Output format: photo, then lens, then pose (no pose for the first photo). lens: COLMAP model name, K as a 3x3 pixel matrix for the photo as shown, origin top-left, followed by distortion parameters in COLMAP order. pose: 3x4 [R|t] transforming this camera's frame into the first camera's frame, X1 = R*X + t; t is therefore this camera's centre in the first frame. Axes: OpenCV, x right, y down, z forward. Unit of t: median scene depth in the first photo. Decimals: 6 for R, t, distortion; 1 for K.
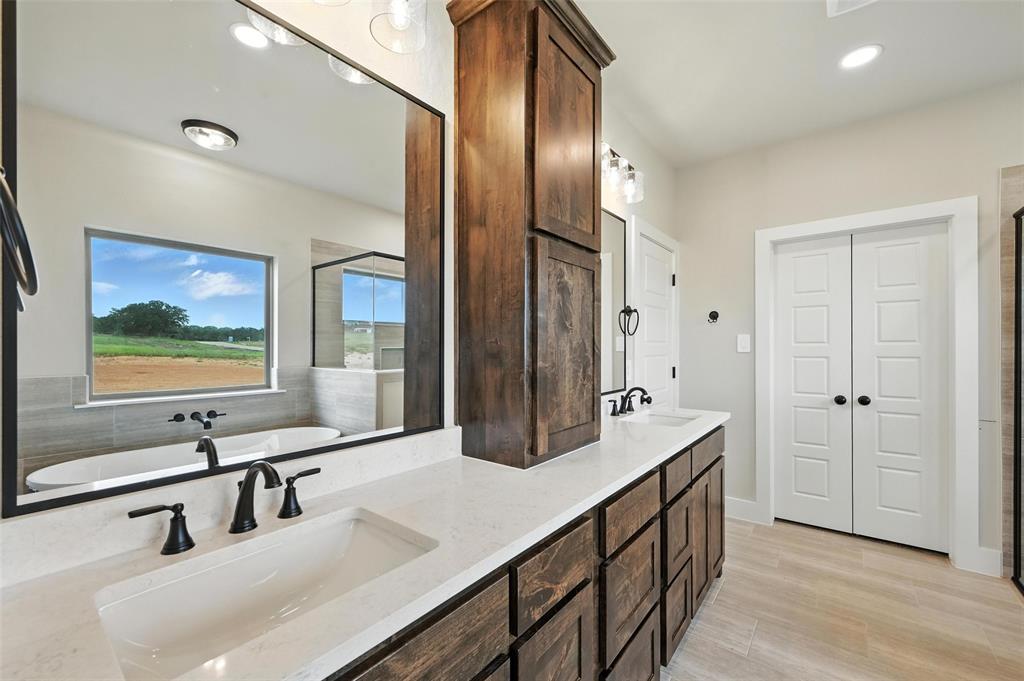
lens RADIAL K [[422.4, 0, 517.4], [0, 422.4, 343.6], [0, 0, 1]] dist [0.000292, -0.000065]
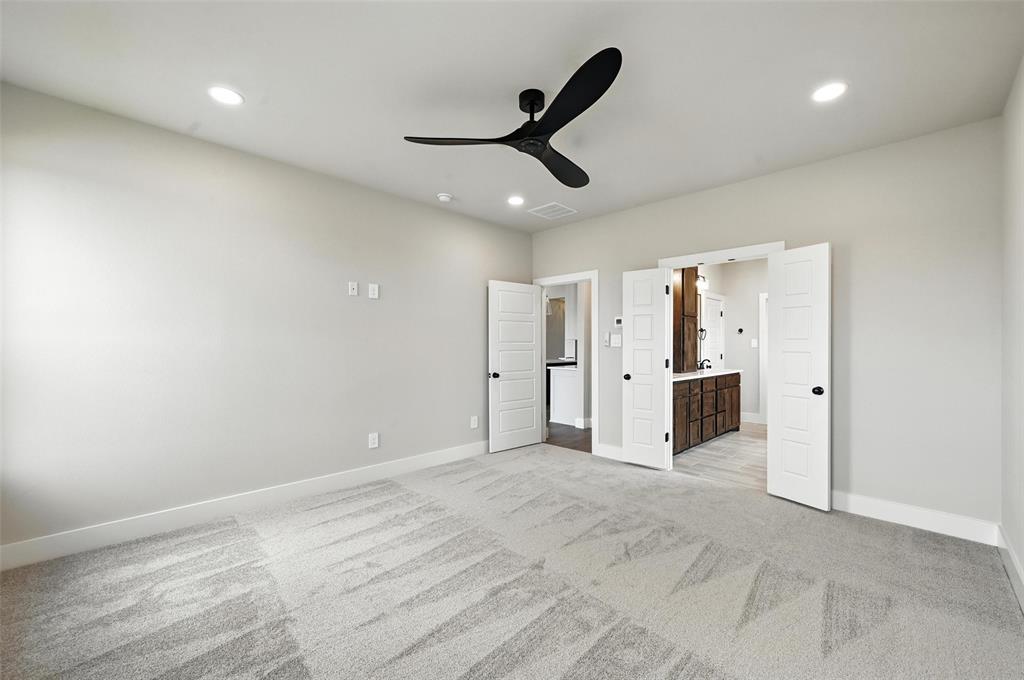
lens RADIAL K [[422.4, 0, 517.4], [0, 422.4, 343.1], [0, 0, 1]] dist [0.000292, -0.000065]
pose [[0.994096, 0.001457, -0.108492, -0.949401], [-0.001381, 0.999999, 0.000770, -0.002702], [0.108493, -0.000615, 0.994097, -2.757358]]
